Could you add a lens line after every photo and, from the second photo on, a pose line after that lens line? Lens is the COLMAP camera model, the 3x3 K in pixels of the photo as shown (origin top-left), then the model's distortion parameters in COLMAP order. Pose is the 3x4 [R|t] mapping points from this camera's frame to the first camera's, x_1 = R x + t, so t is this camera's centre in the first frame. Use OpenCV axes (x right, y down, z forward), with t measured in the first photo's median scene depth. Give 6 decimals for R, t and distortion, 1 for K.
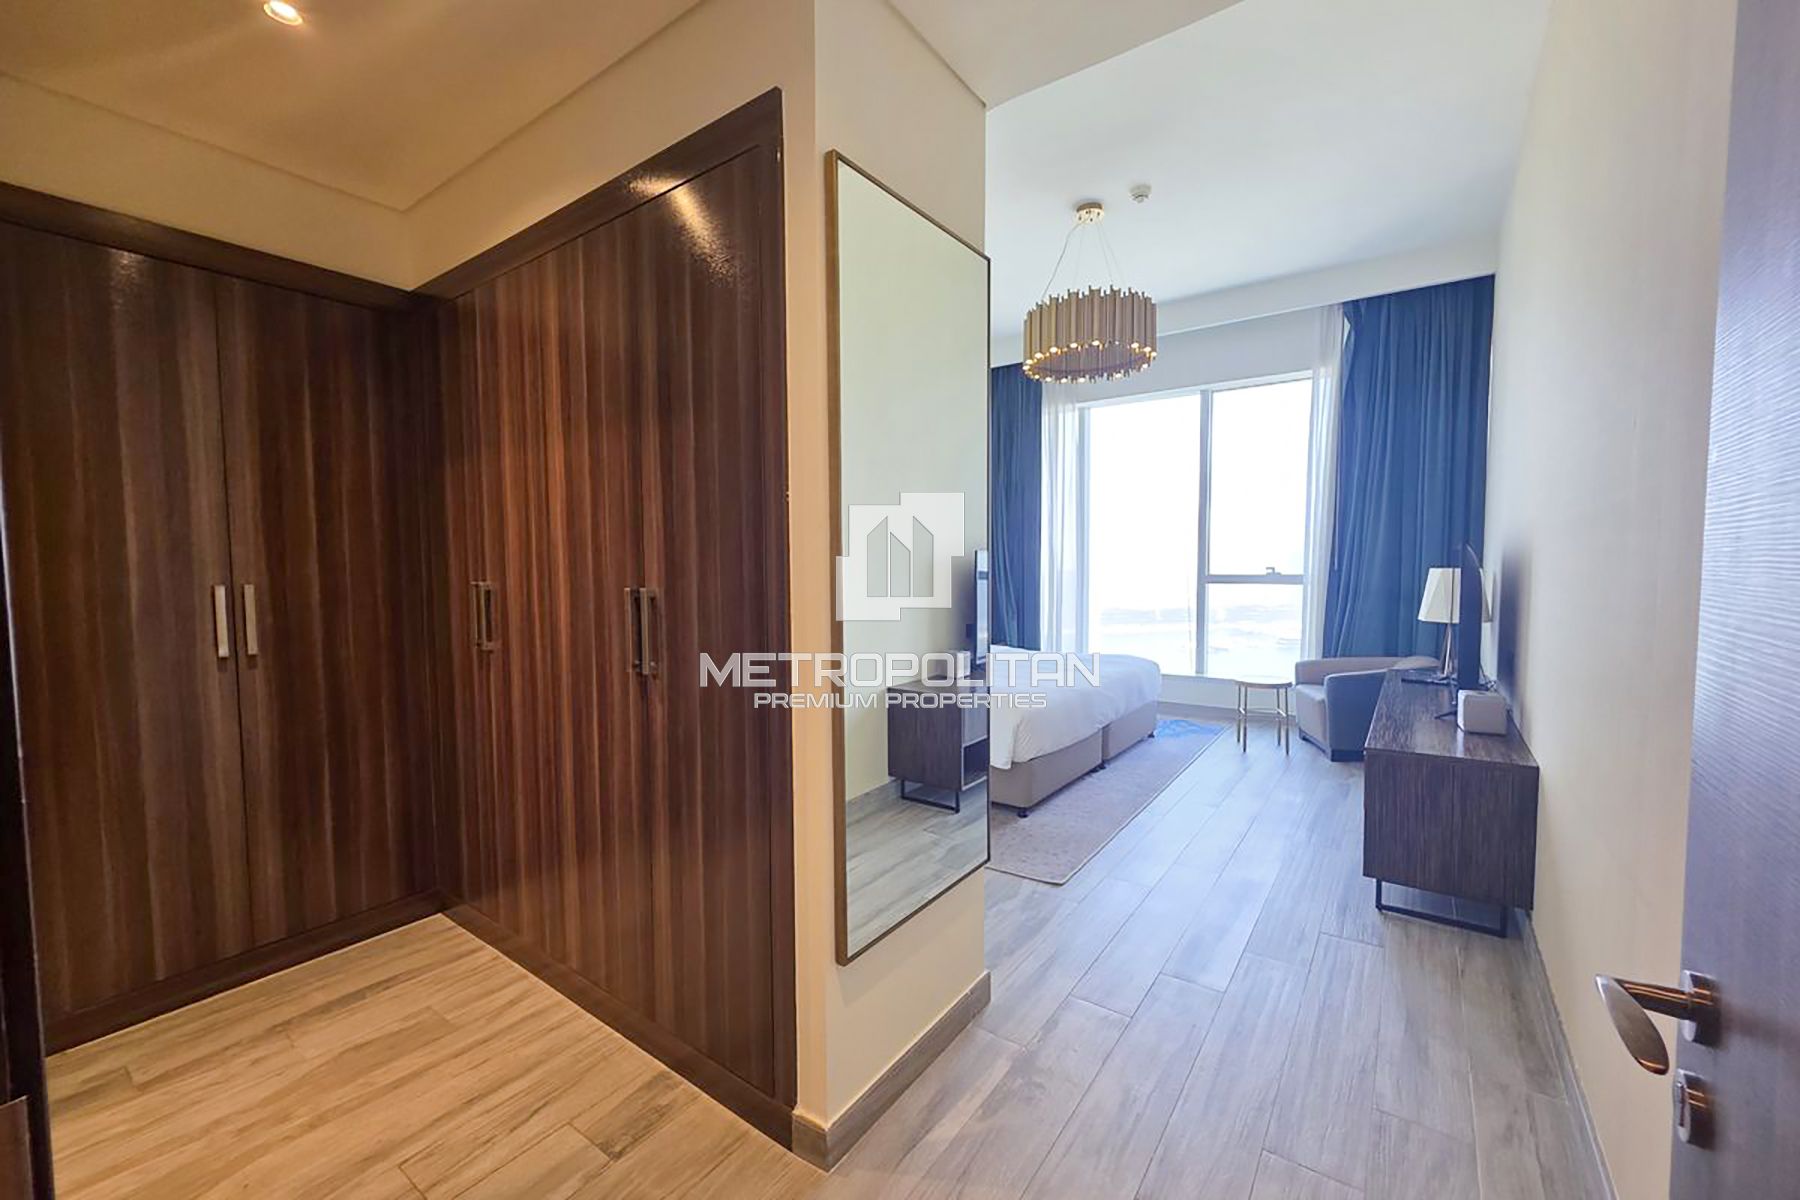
lens RADIAL K [[719.1, 0, 899.6], [0, 719.1, 602.9], [0, 0, 1]] dist [0.002848, 0.000436]
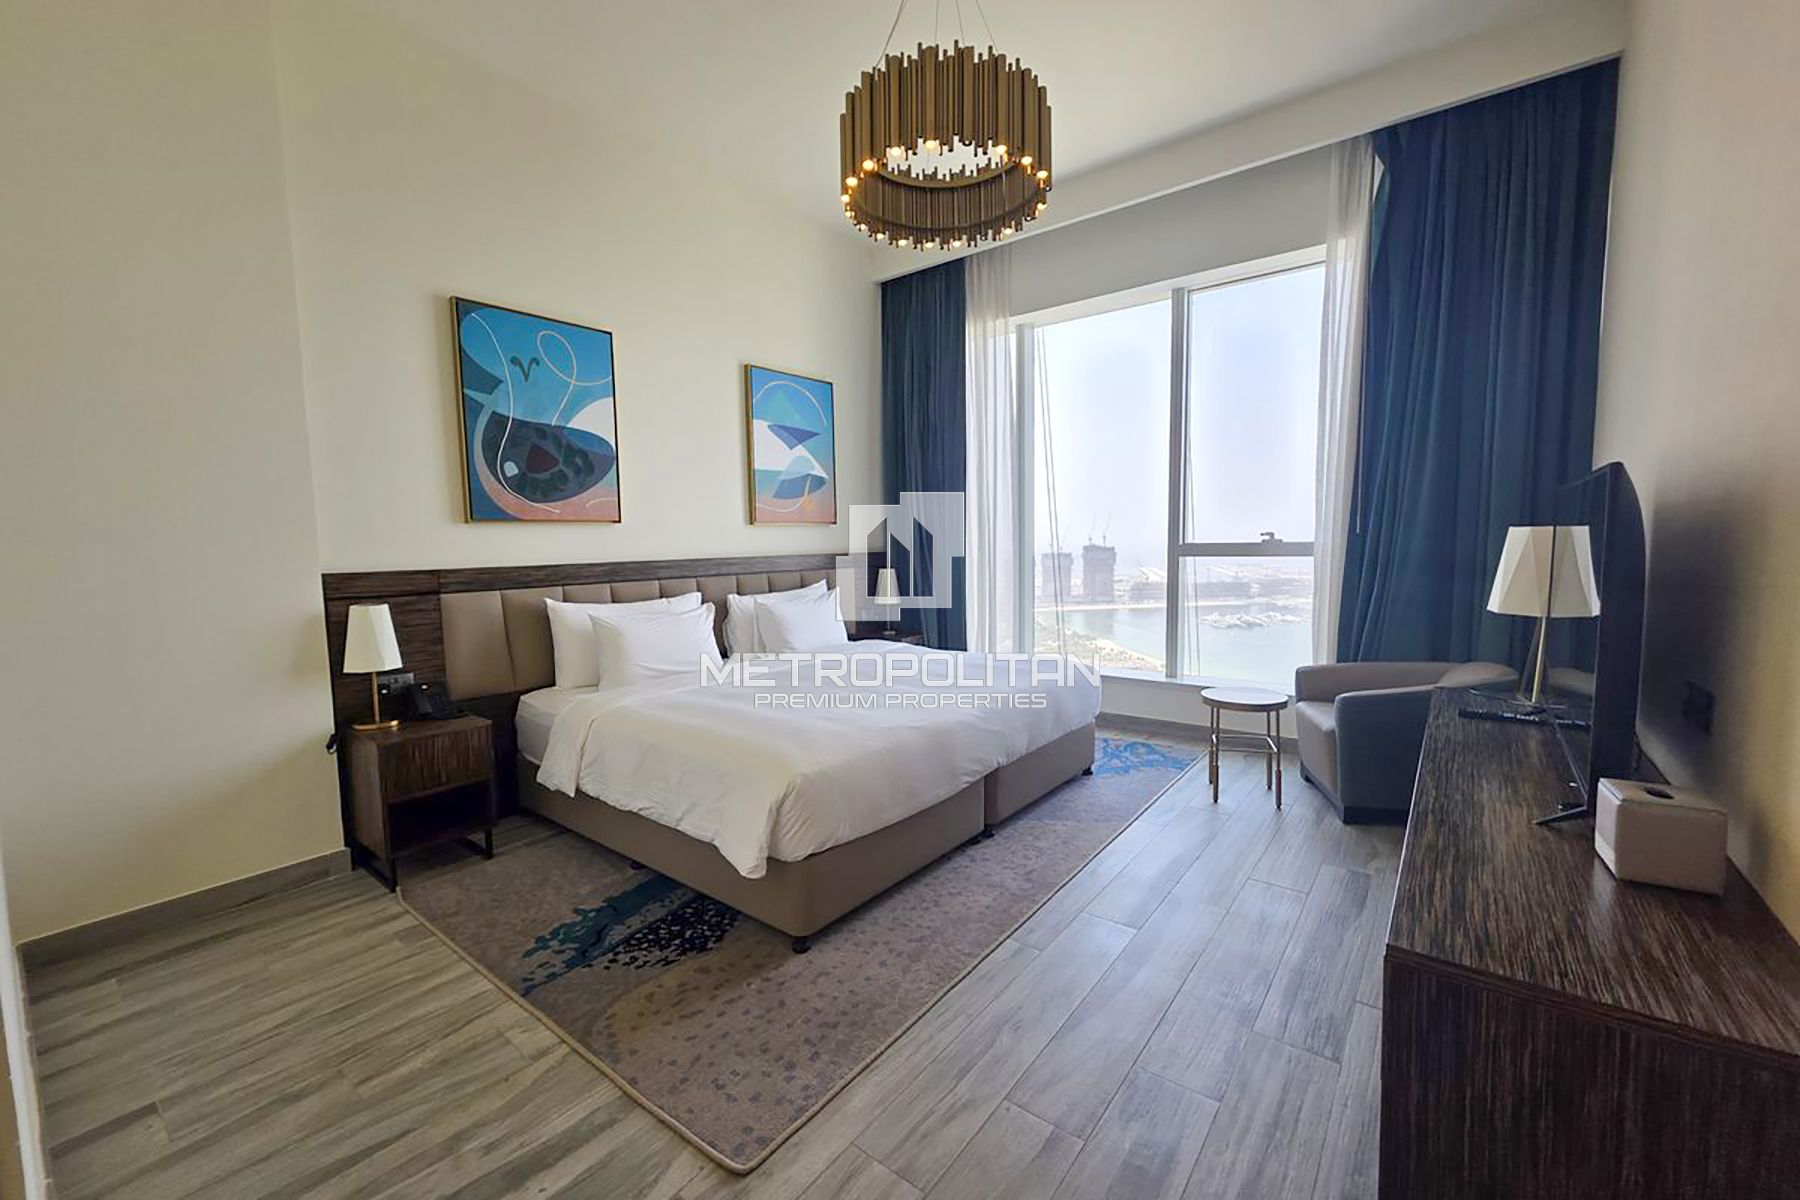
lens RADIAL K [[719.1, 0, 899.3], [0, 719.1, 601.9], [0, 0, 1]] dist [0.002848, 0.000436]
pose [[0.999225, -0.007044, -0.038719, 0.213324], [0.008213, 0.999513, 0.030100, -0.005491], [0.038488, -0.030395, 0.998797, 0.322380]]
